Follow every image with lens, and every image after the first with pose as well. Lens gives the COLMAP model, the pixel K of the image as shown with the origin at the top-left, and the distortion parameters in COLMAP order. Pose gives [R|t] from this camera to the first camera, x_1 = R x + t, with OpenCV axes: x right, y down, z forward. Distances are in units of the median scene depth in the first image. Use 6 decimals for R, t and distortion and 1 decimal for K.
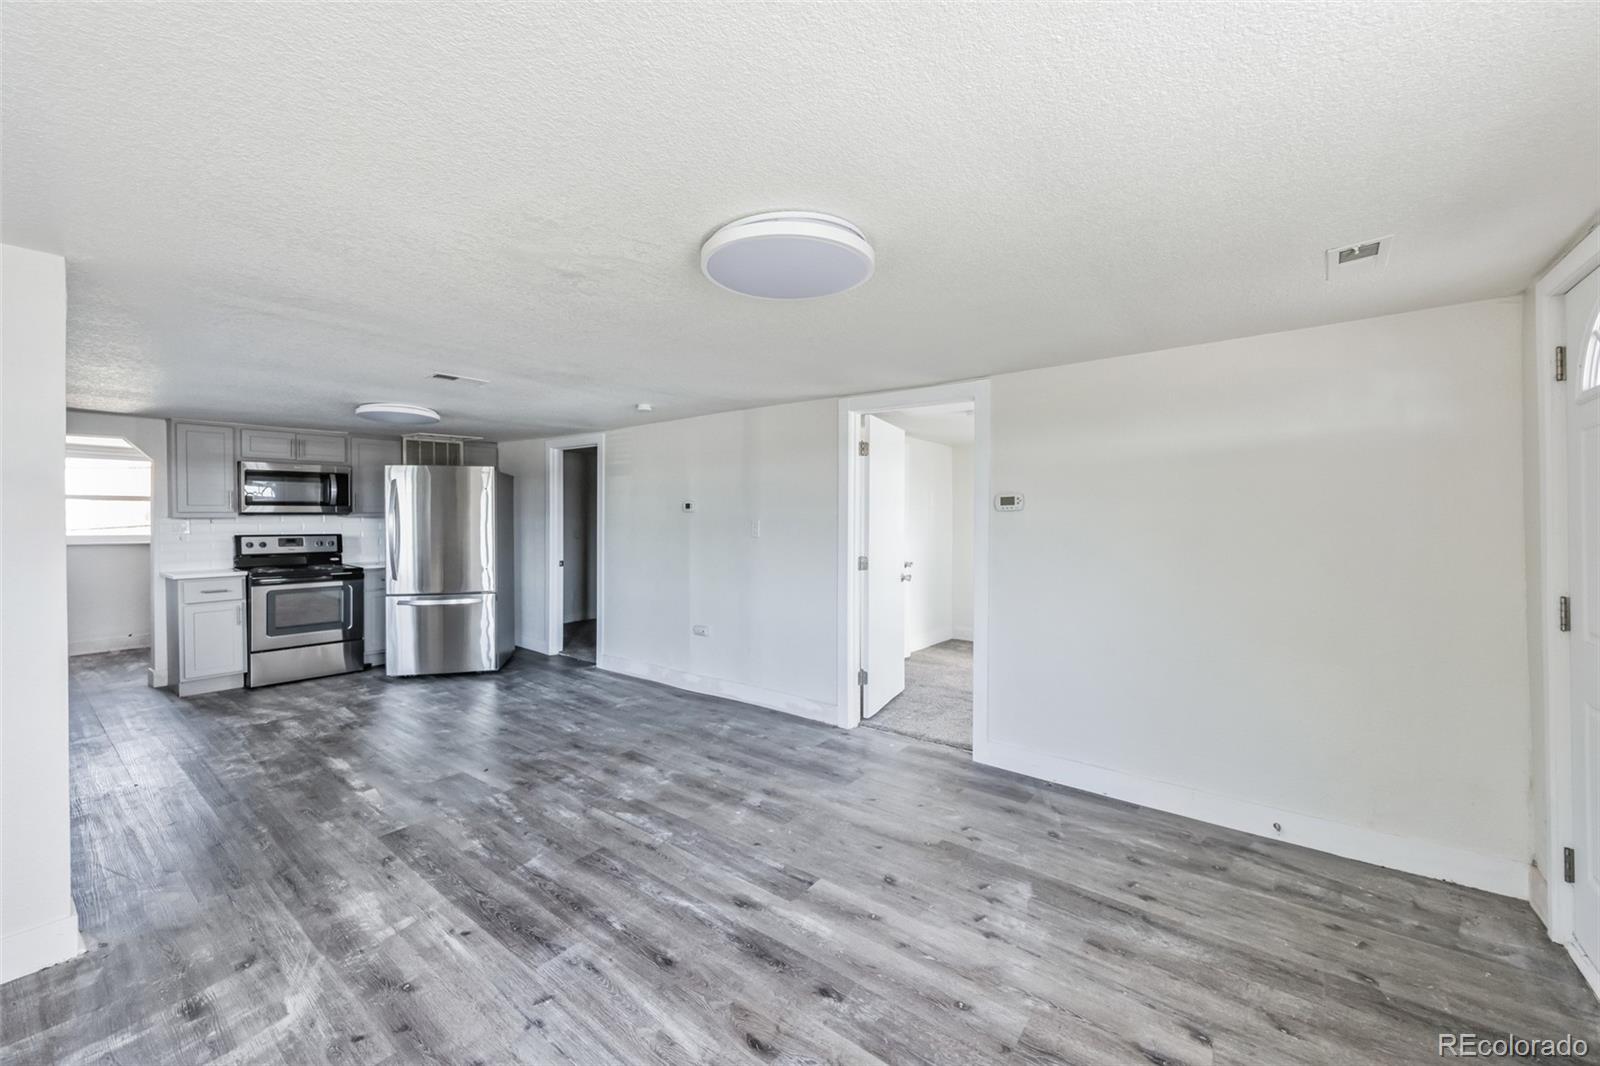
lens RADIAL K [[637.1, 0, 802.3], [0, 637.1, 527.8], [0, 0, 1]] dist [-0.001883, 0.000473]
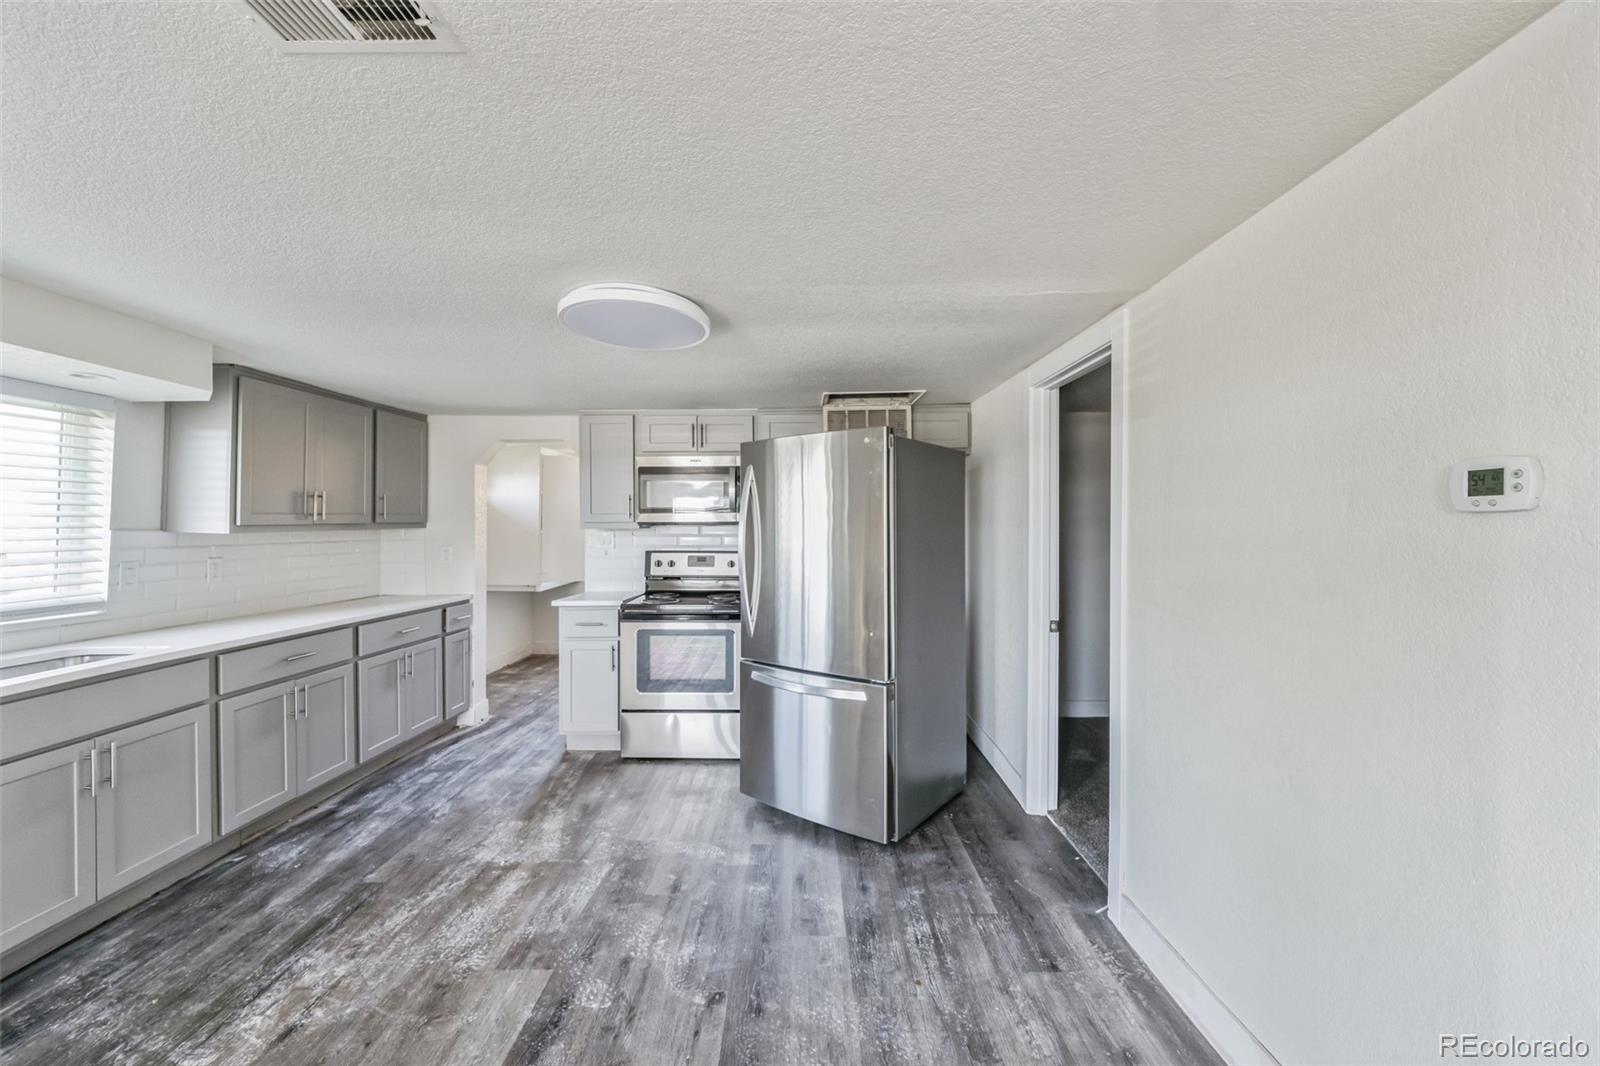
lens RADIAL K [[637.1, 0, 802.5], [0, 637.1, 519.0], [0, 0, 1]] dist [-0.001883, 0.000473]
pose [[0.615846, -0.006648, -0.787838, -0.266002], [-0.010722, 0.999801, -0.016818, -0.032257], [0.787793, 0.018805, 0.615653, 1.256866]]
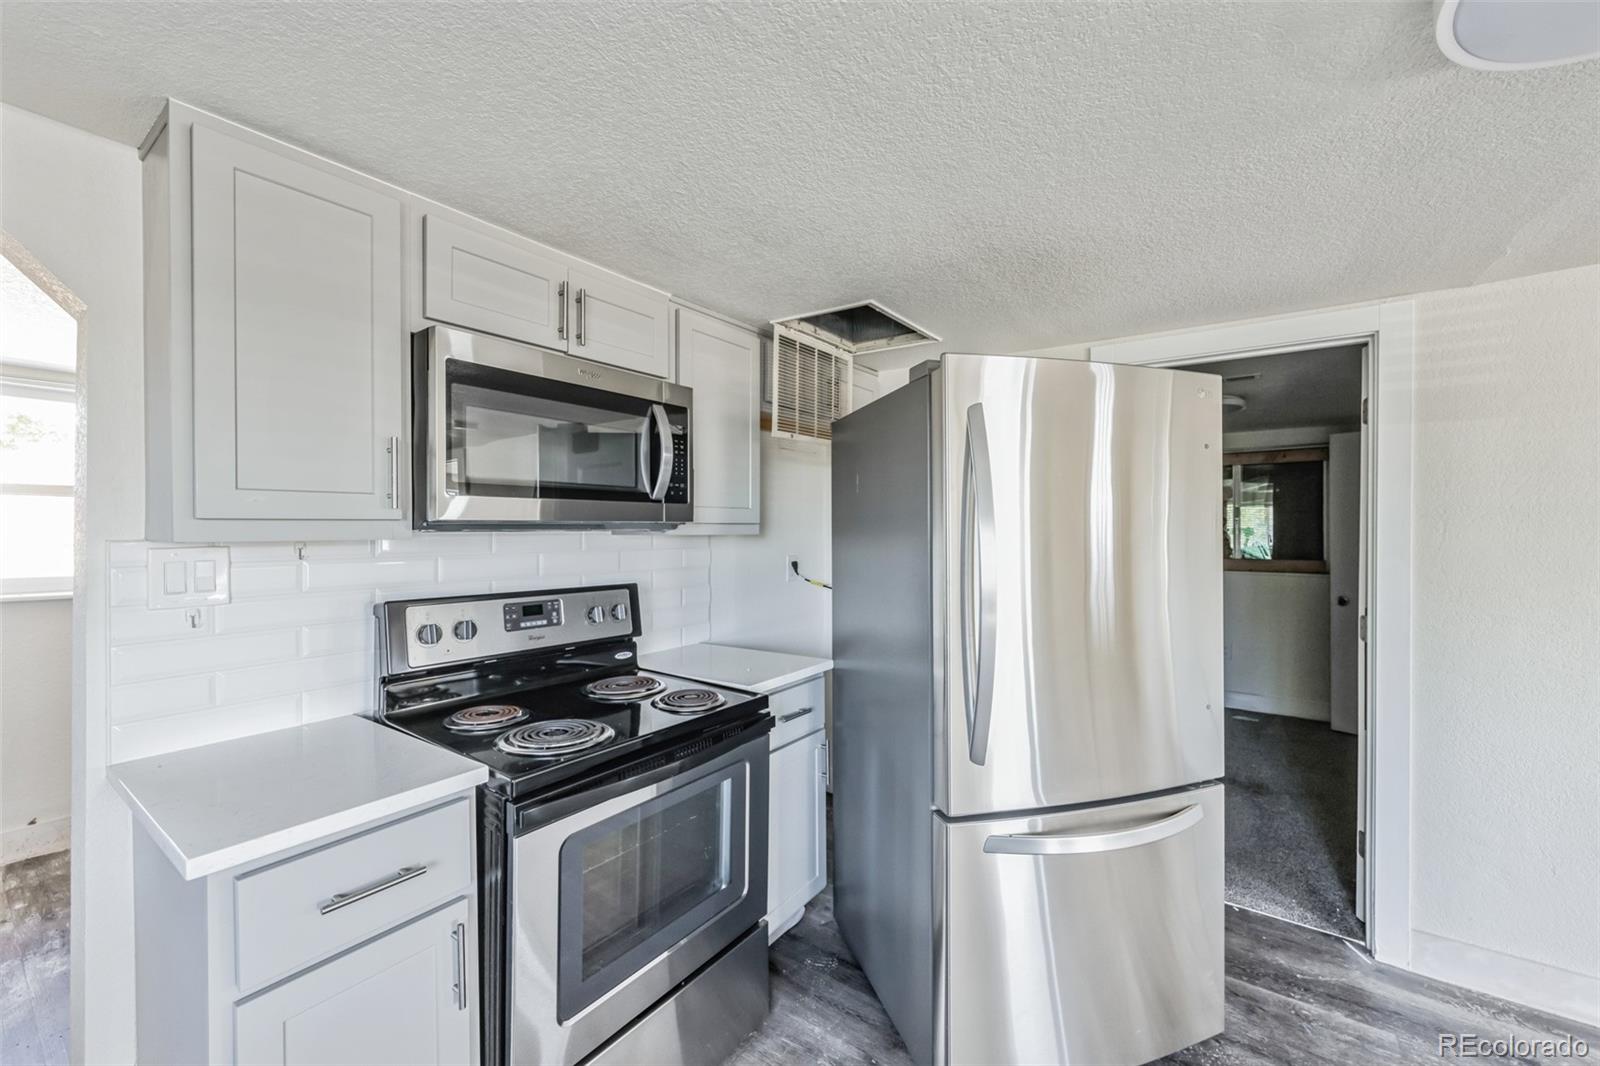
lens RADIAL K [[637.1, 0, 776.2], [0, 637.1, 524.8], [0, 0, 1]] dist [-0.001883, 0.000473]
pose [[0.999261, 0.003885, 0.038243, -1.386527], [-0.003179, 0.999824, -0.018492, -0.033878], [-0.038308, 0.018357, 0.999097, 1.351313]]
